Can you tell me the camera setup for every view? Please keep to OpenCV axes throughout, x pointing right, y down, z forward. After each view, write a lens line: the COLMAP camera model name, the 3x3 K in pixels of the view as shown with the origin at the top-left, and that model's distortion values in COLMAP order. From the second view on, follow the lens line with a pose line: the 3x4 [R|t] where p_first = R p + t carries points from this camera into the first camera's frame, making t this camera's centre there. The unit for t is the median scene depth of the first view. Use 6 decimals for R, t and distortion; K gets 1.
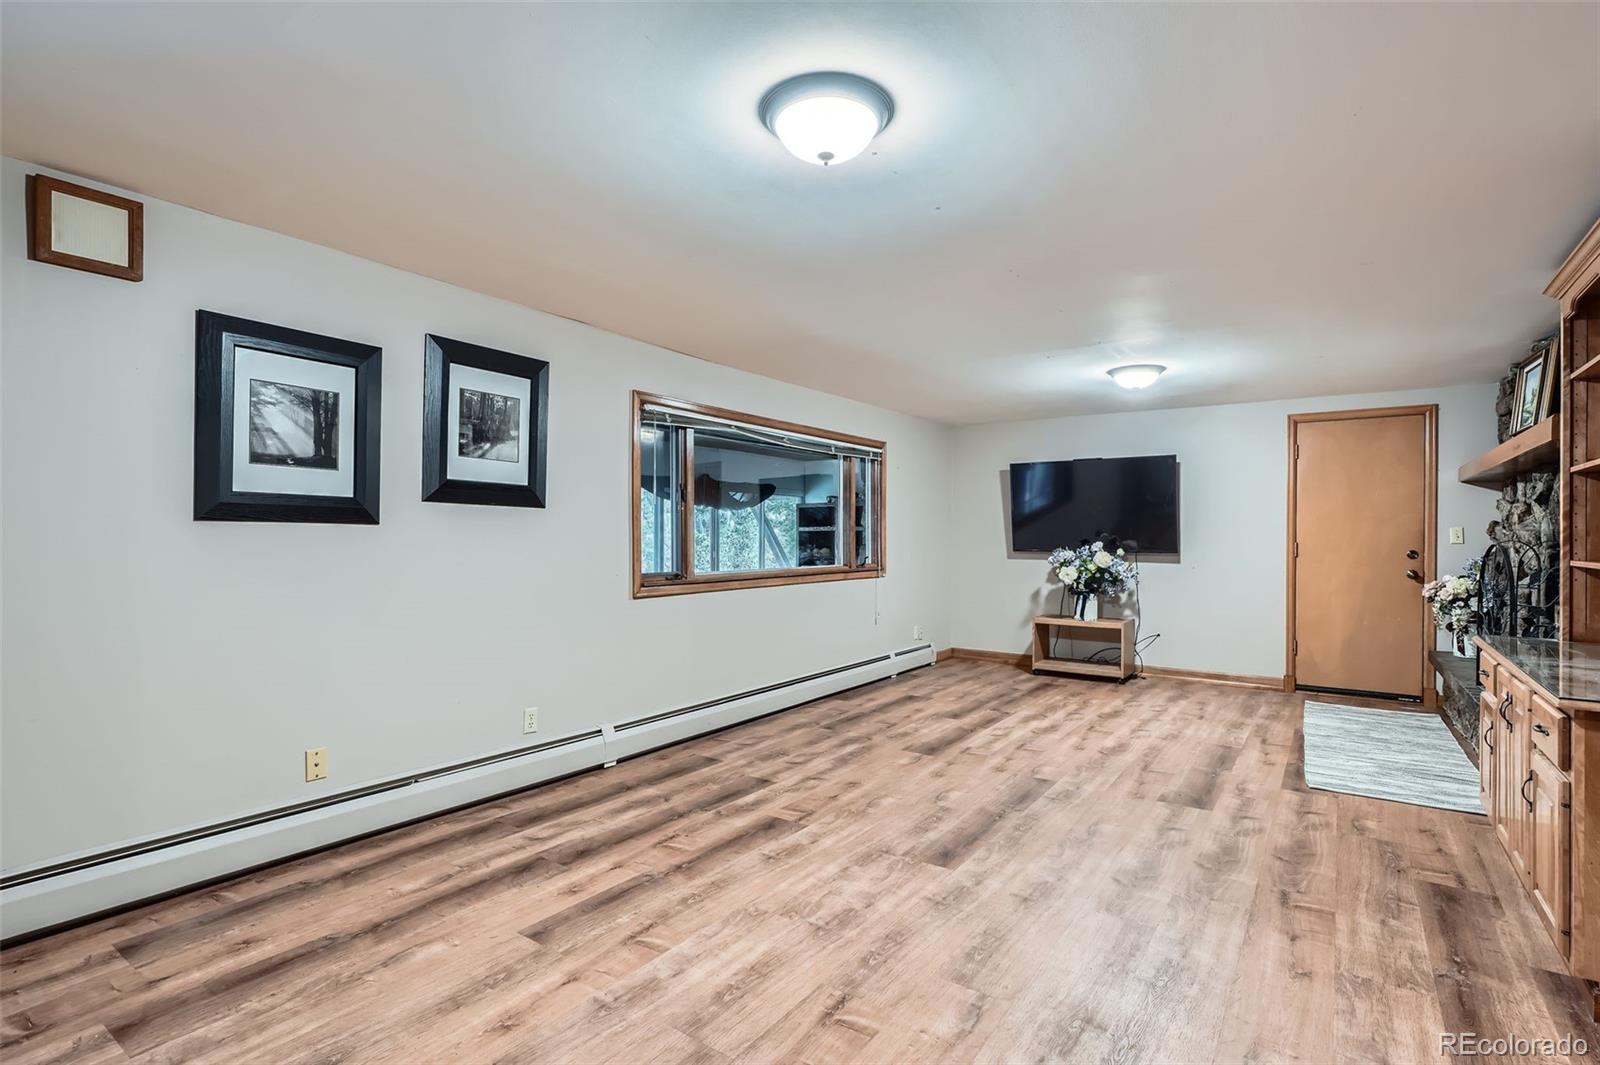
lens RADIAL K [[781.1, 0, 801.1], [0, 781.1, 532.7], [0, 0, 1]] dist [-0.000679, 0.000970]
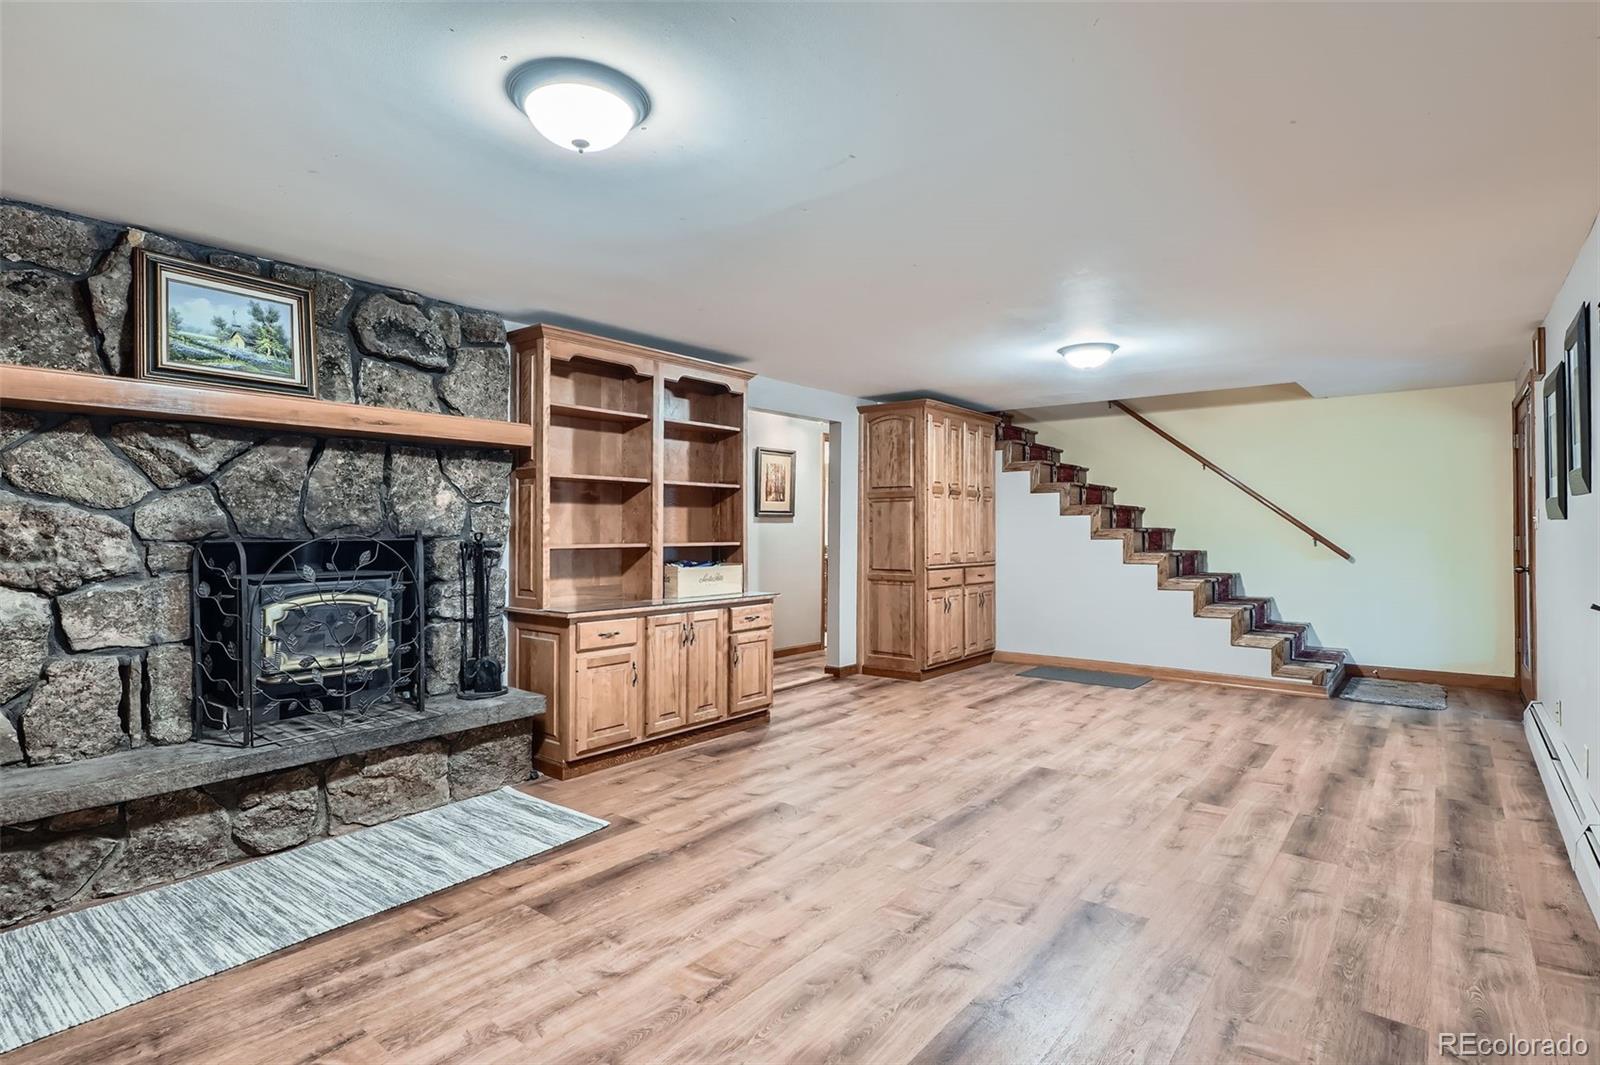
lens RADIAL K [[781.1, 0, 798.8], [0, 781.1, 528.9], [0, 0, 1]] dist [-0.000679, 0.000970]
pose [[-0.996921, -0.002737, 0.078363, 0.410226], [-0.003180, 0.999980, -0.005529, 0.012913], [-0.078347, -0.005761, -0.996910, 1.952959]]
